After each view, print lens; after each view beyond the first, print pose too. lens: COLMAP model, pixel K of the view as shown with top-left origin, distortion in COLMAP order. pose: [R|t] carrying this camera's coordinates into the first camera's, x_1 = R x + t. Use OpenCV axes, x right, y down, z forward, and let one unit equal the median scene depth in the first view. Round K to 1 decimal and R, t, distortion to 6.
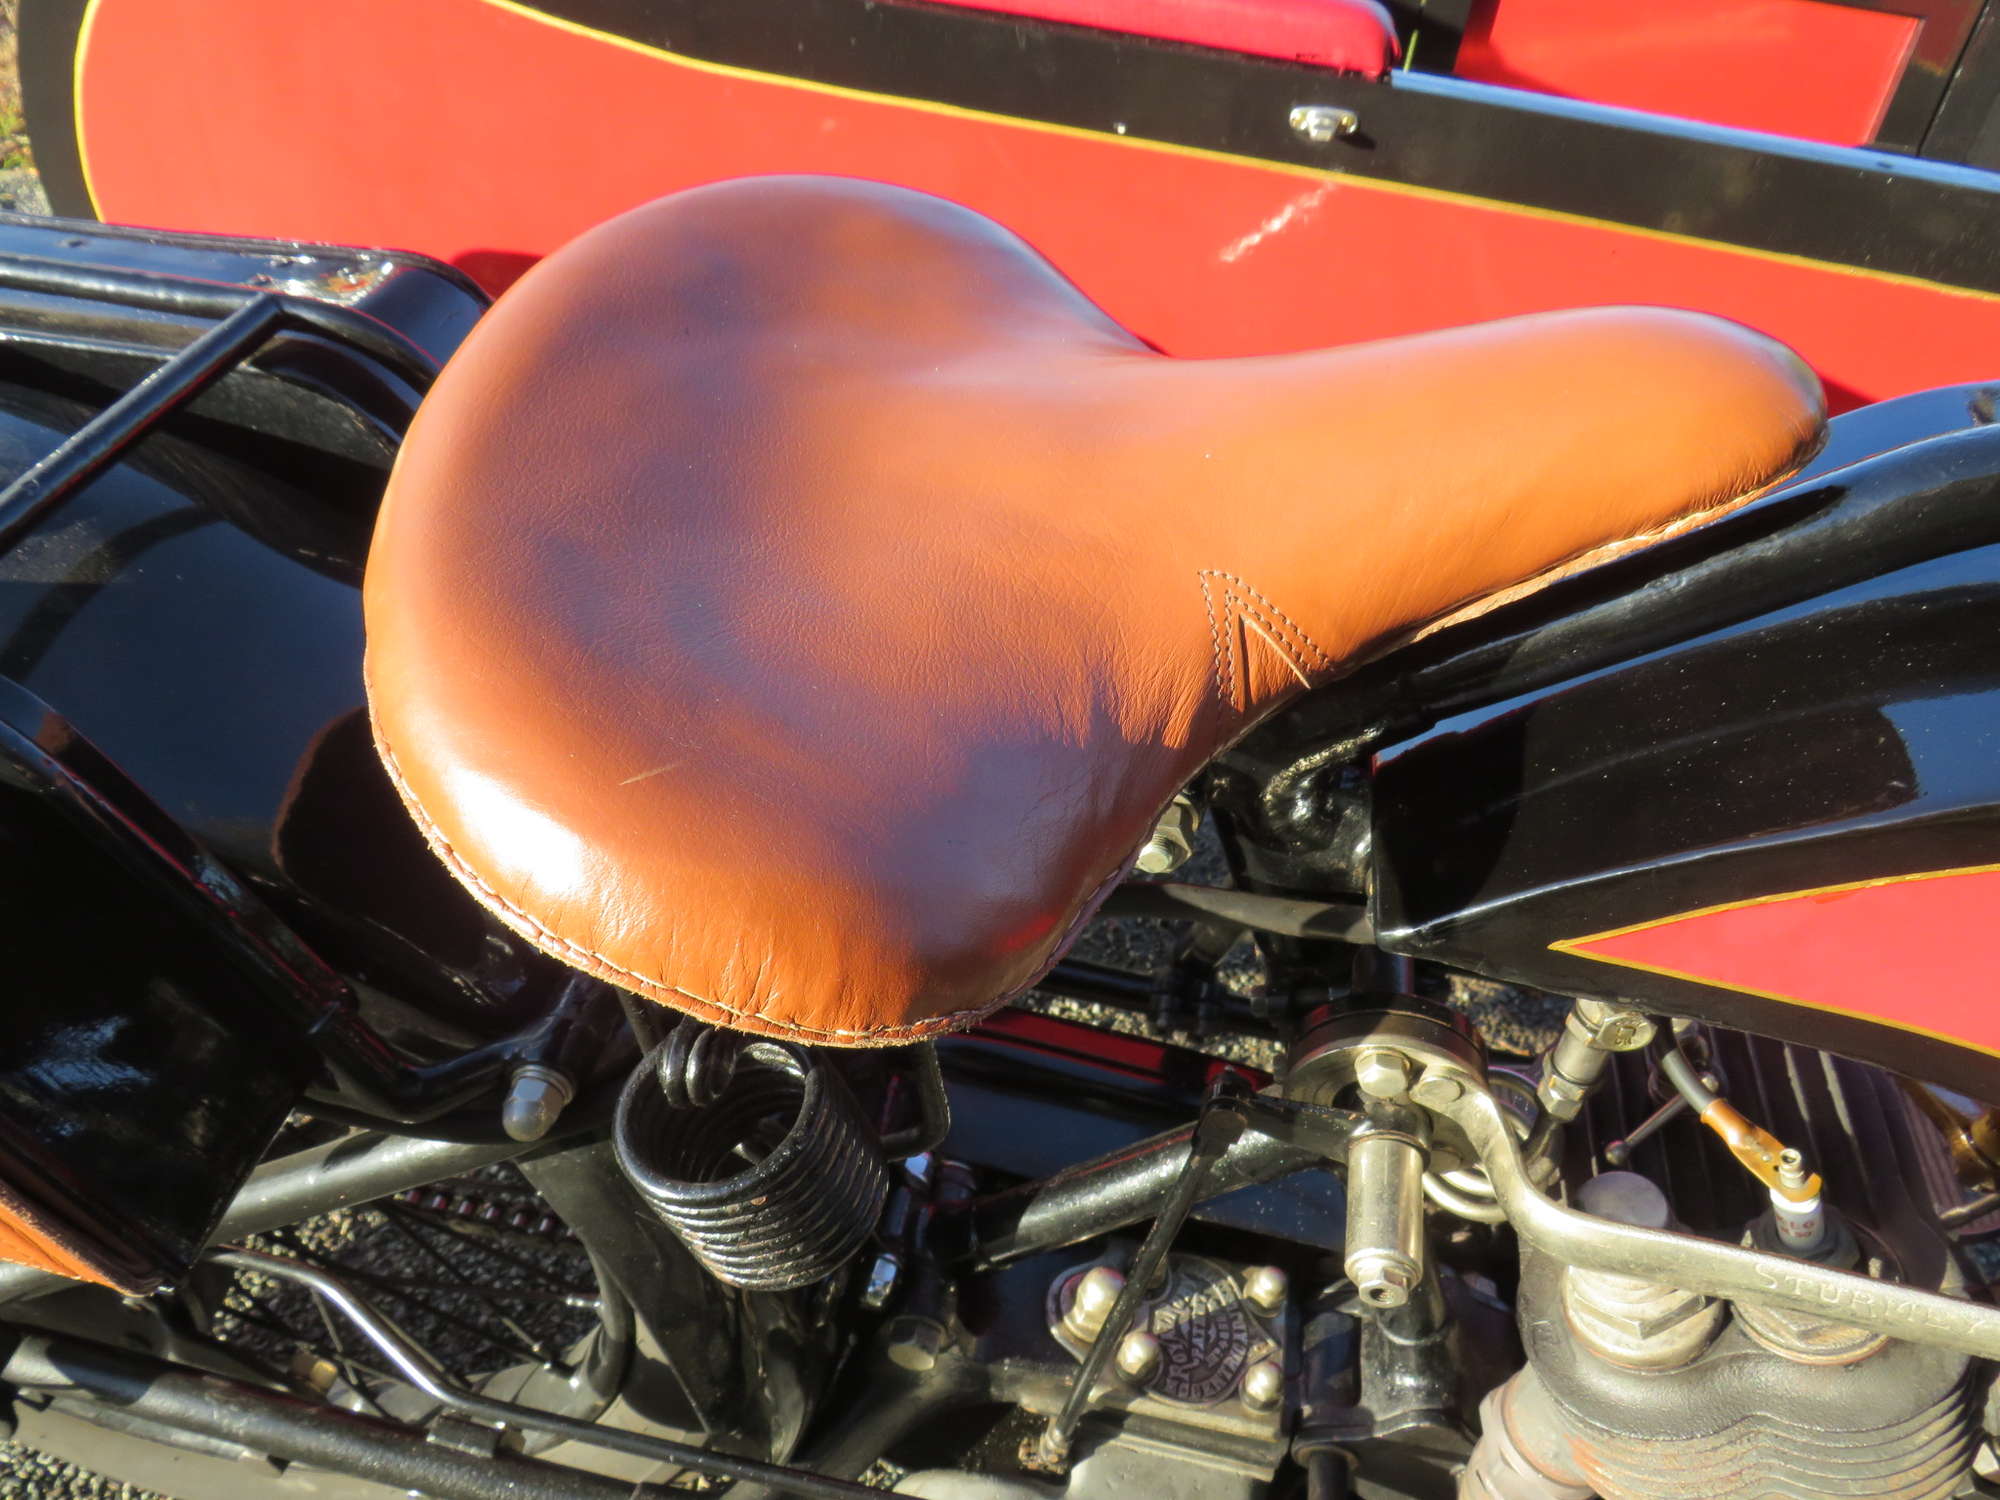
lens RADIAL K [[1551.1, 0, 997.2], [0, 1551.1, 752.7], [0, 0, 1]] dist [-0.035362, 0.000793]
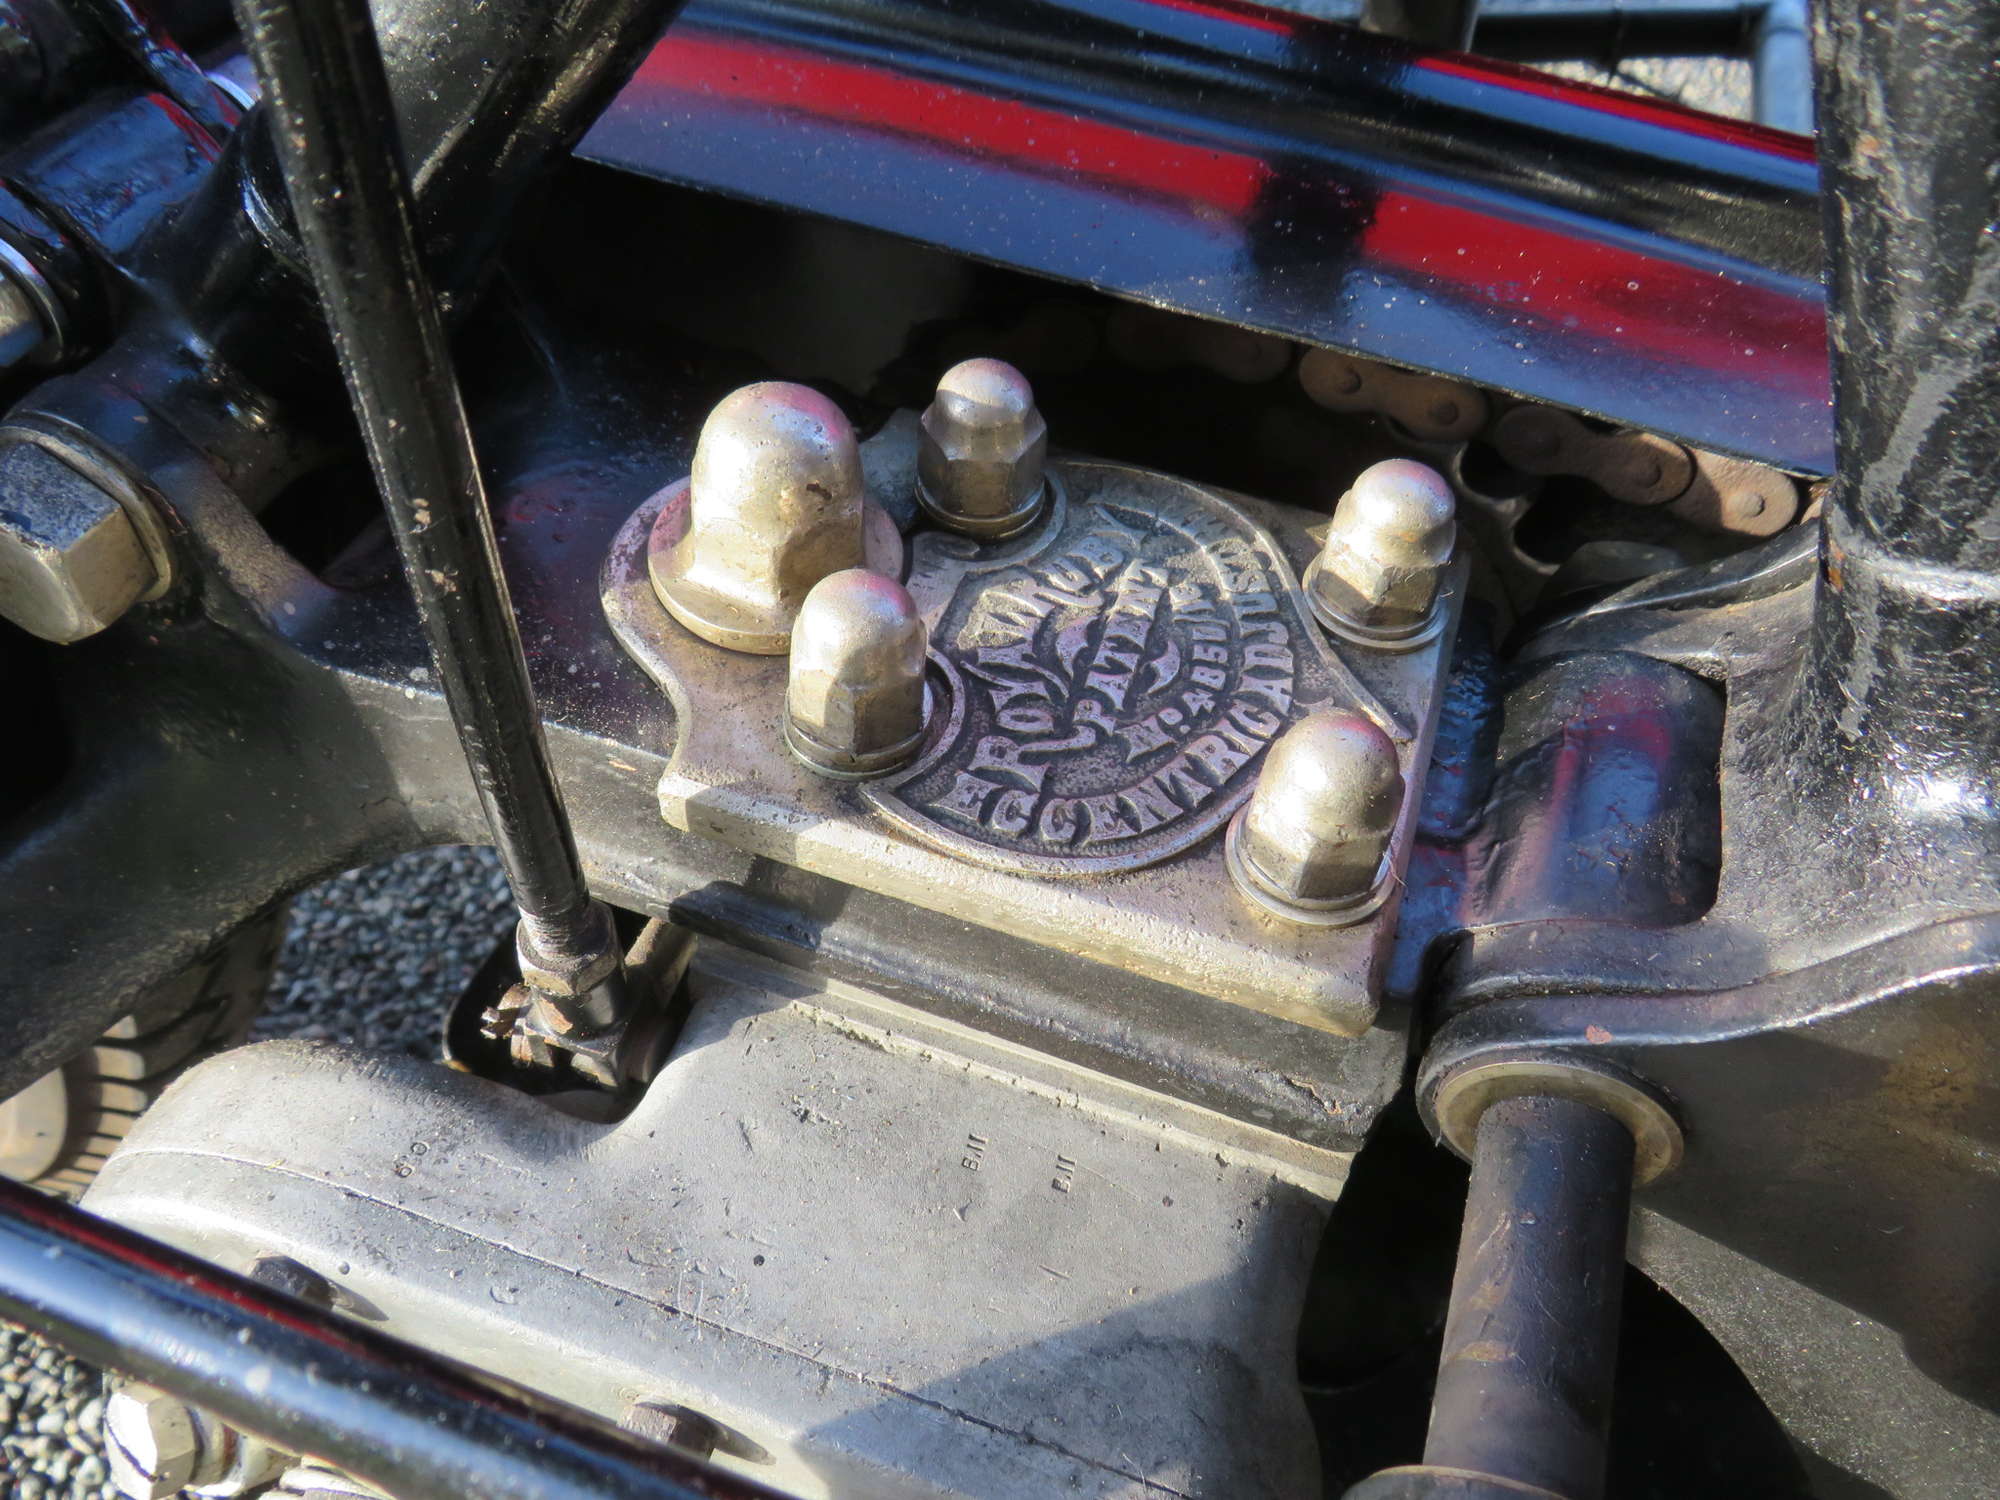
lens RADIAL K [[1547.8, 0, 993.3], [0, 1547.8, 743.2], [0, 0, 1]] dist [-0.031353, -0.001819]
pose [[0.981941, 0.063257, -0.178298, 0.161315], [-0.046947, 0.994440, 0.094257, 0.368174], [0.183269, -0.084185, 0.979452, 0.721359]]
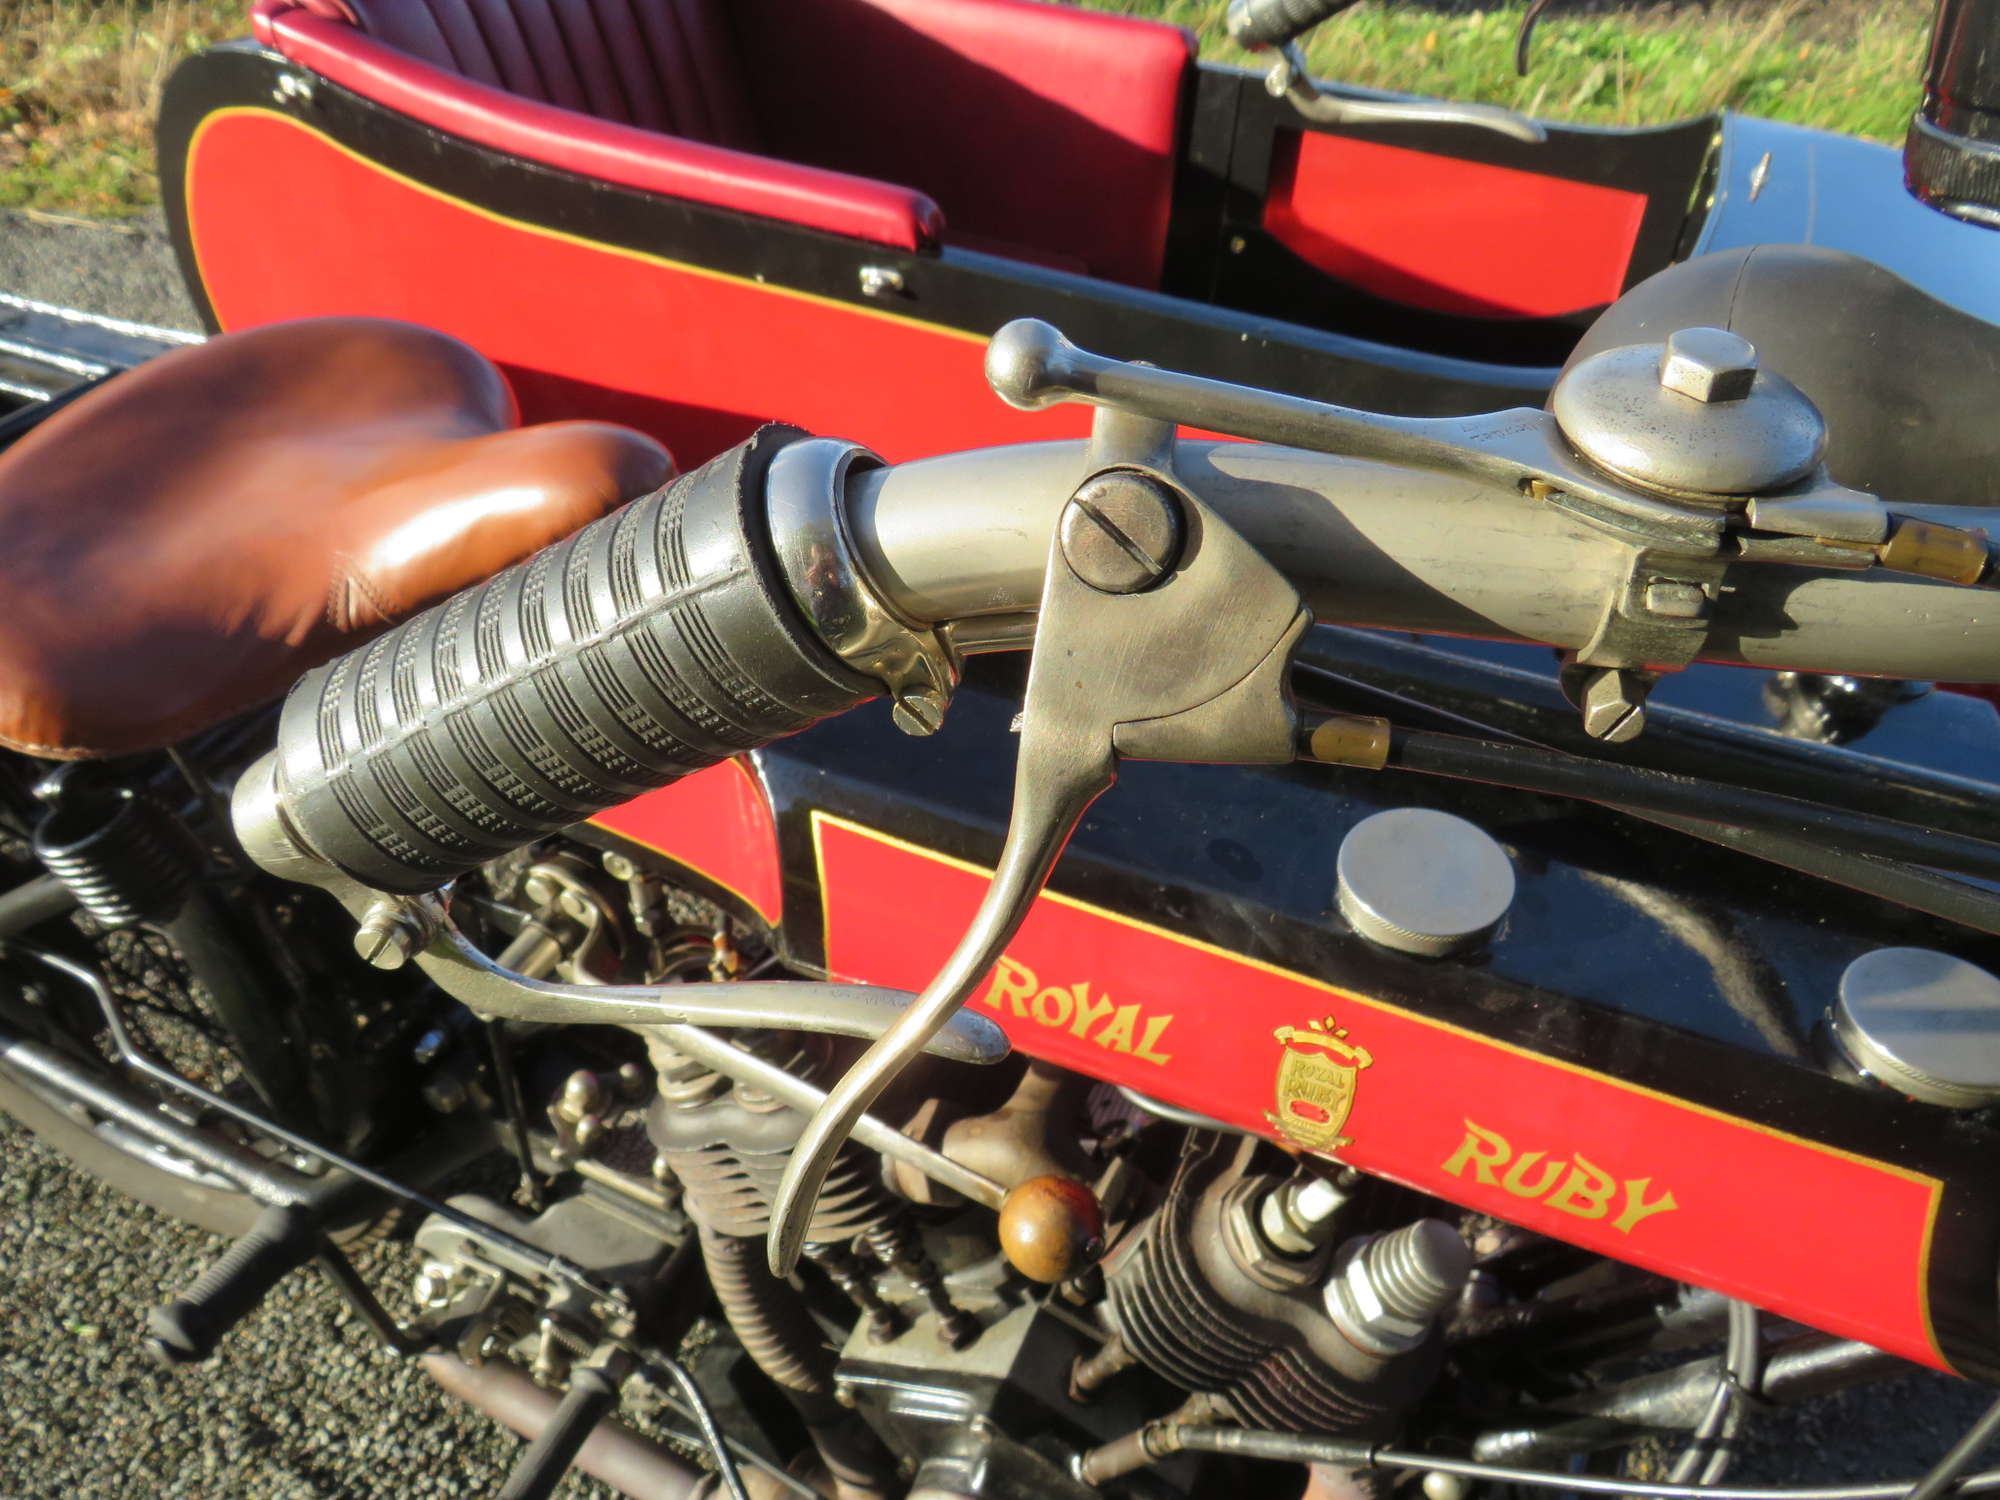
lens RADIAL K [[1551.8, 0, 1001.0], [0, 1551.8, 741.5], [0, 0, 1]] dist [-0.038439, 0.004279]
pose [[0.966575, 0.105249, -0.233786, 0.733252], [-0.117812, 0.992214, -0.040399, 0.046003], [0.227714, 0.066592, 0.971448, -0.308400]]
